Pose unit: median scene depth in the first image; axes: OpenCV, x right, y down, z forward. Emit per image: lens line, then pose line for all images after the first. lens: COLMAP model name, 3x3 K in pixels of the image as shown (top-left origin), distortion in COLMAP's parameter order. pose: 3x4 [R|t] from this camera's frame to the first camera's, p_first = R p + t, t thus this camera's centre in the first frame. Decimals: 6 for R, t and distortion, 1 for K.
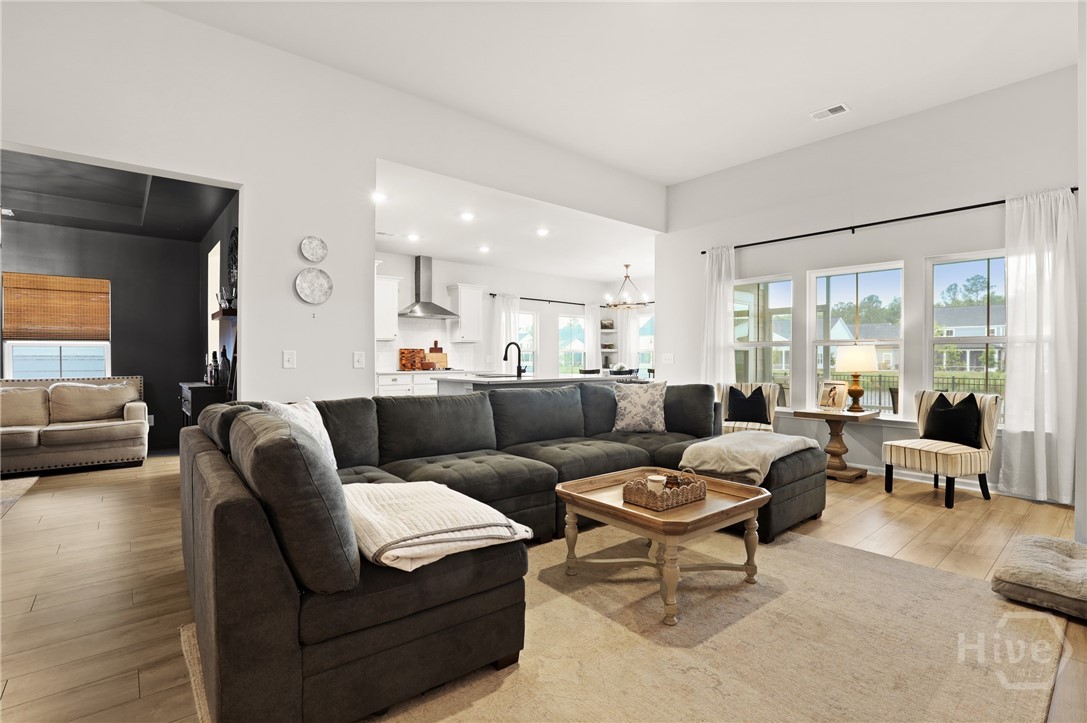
lens RADIAL K [[508.5, 0, 545.3], [0, 508.5, 364.6], [0, 0, 1]] dist [-0.029779, 0.006508]
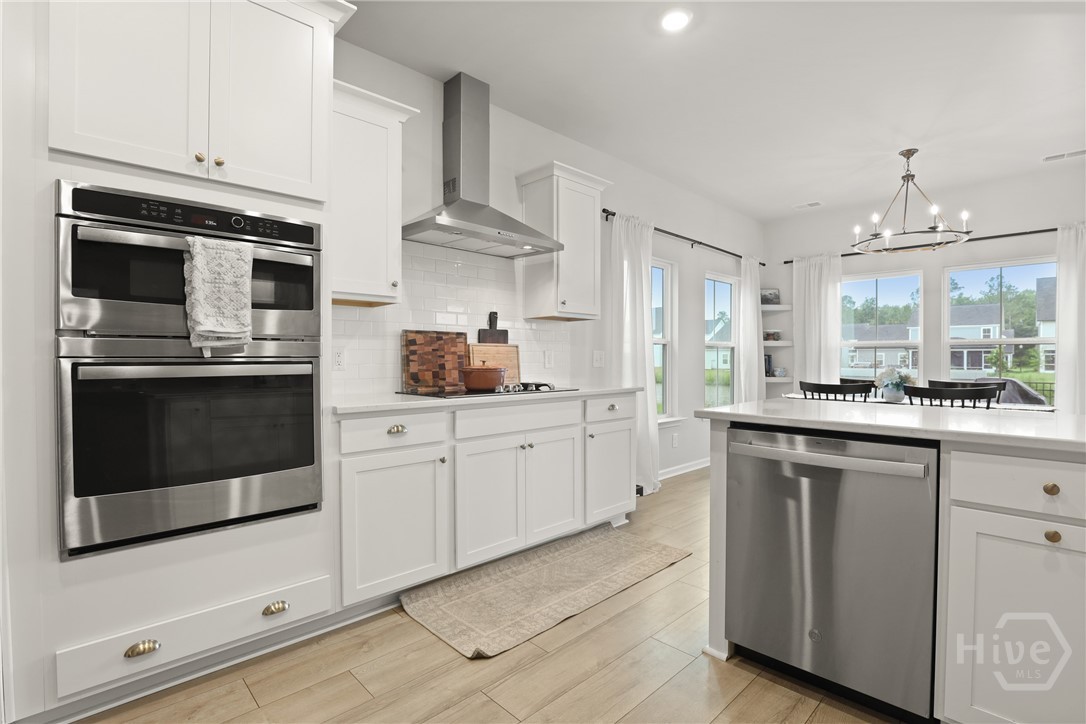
lens RADIAL K [[508.1, 0, 540.8], [0, 508.1, 360.6], [0, 0, 1]] dist [-0.029779, 0.006508]
pose [[0.998403, 0.001013, 0.056486, -0.200810], [-0.000568, 0.999969, -0.007897, -0.006961], [-0.056492, 0.007852, 0.998372, 0.612361]]
